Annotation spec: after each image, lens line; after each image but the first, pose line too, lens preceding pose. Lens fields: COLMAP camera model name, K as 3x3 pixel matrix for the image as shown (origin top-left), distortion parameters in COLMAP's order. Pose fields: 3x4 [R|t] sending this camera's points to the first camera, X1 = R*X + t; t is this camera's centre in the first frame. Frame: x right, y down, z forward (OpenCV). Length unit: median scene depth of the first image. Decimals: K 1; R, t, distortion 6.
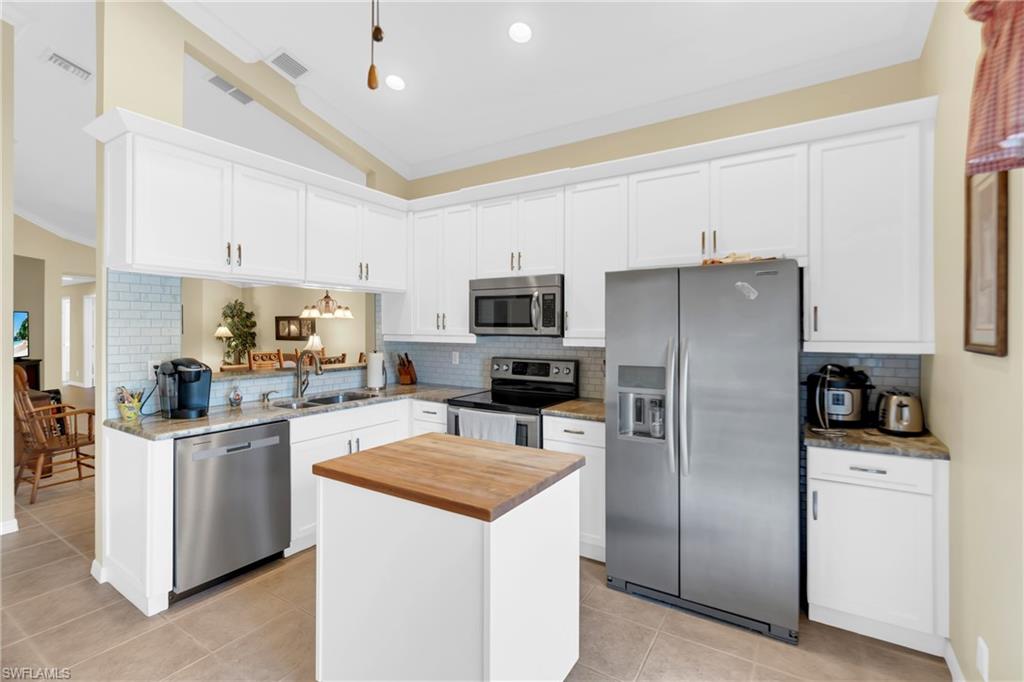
lens RADIAL K [[458.0, 0, 515.1], [0, 458.0, 333.6], [0, 0, 1]] dist [-0.009599, 0.000339]
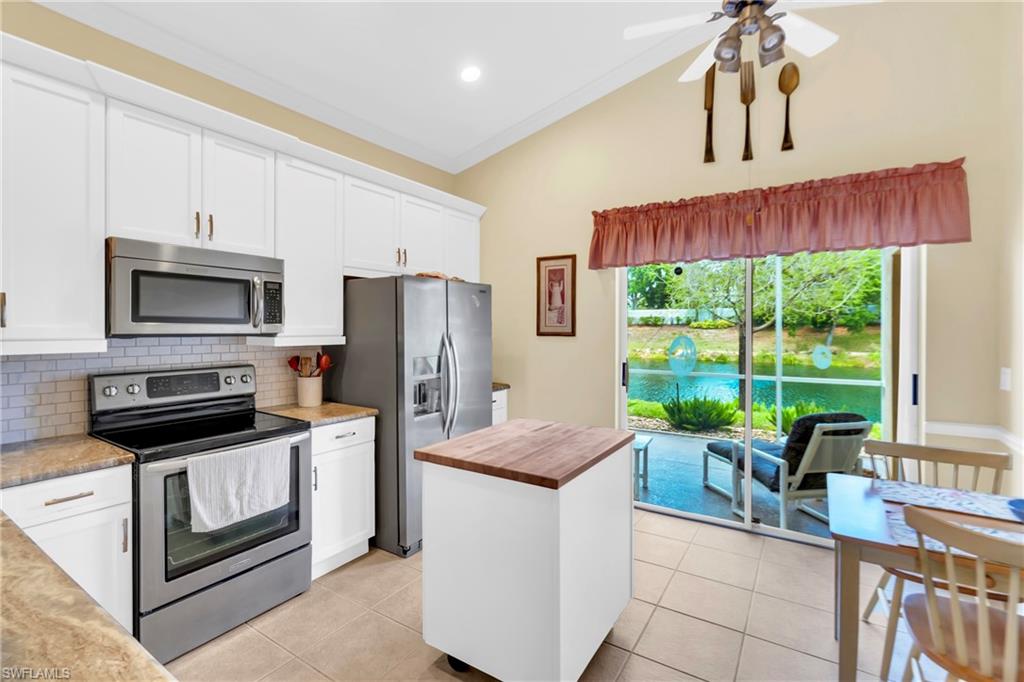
lens RADIAL K [[464.9, 0, 508.2], [0, 464.9, 328.8], [0, 0, 1]] dist [-0.000409, 0.000218]
pose [[0.032294, -0.010106, 0.999427, -0.684321], [0.004798, 0.999939, 0.009956, -0.010630], [-0.999467, 0.004474, 0.032341, 0.532026]]
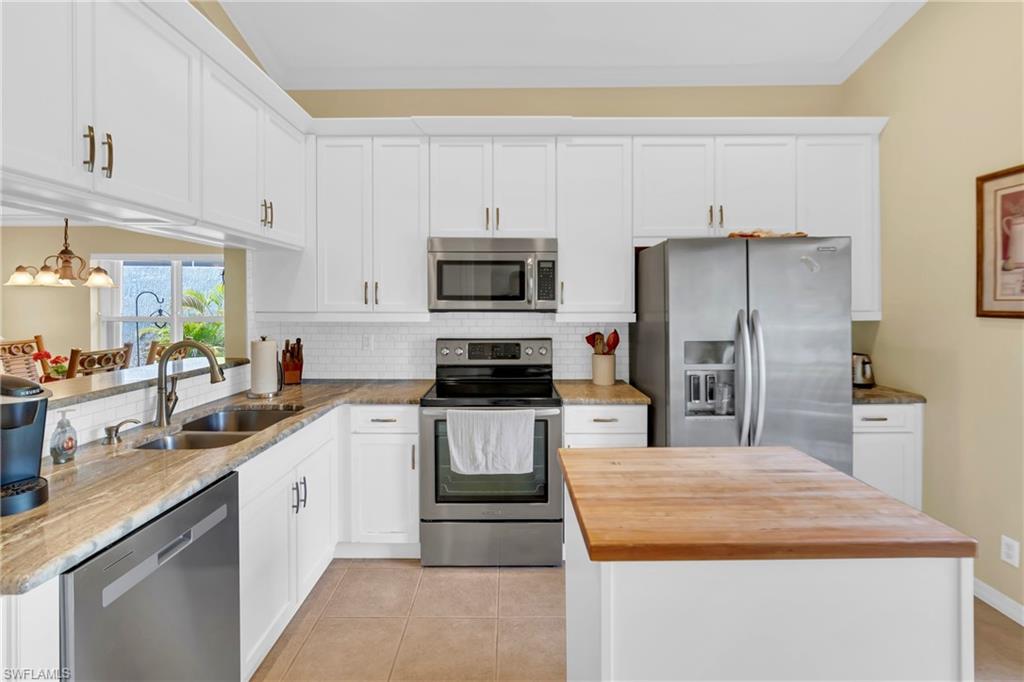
lens RADIAL K [[470.2, 0, 506.9], [0, 470.2, 306.5], [0, 0, 1]] dist [-0.005728, 0.000023]
pose [[0.849573, -0.009492, 0.527386, -0.421081], [0.010818, 0.999941, 0.000570, -0.003629], [-0.527361, 0.005221, 0.849625, 0.285042]]
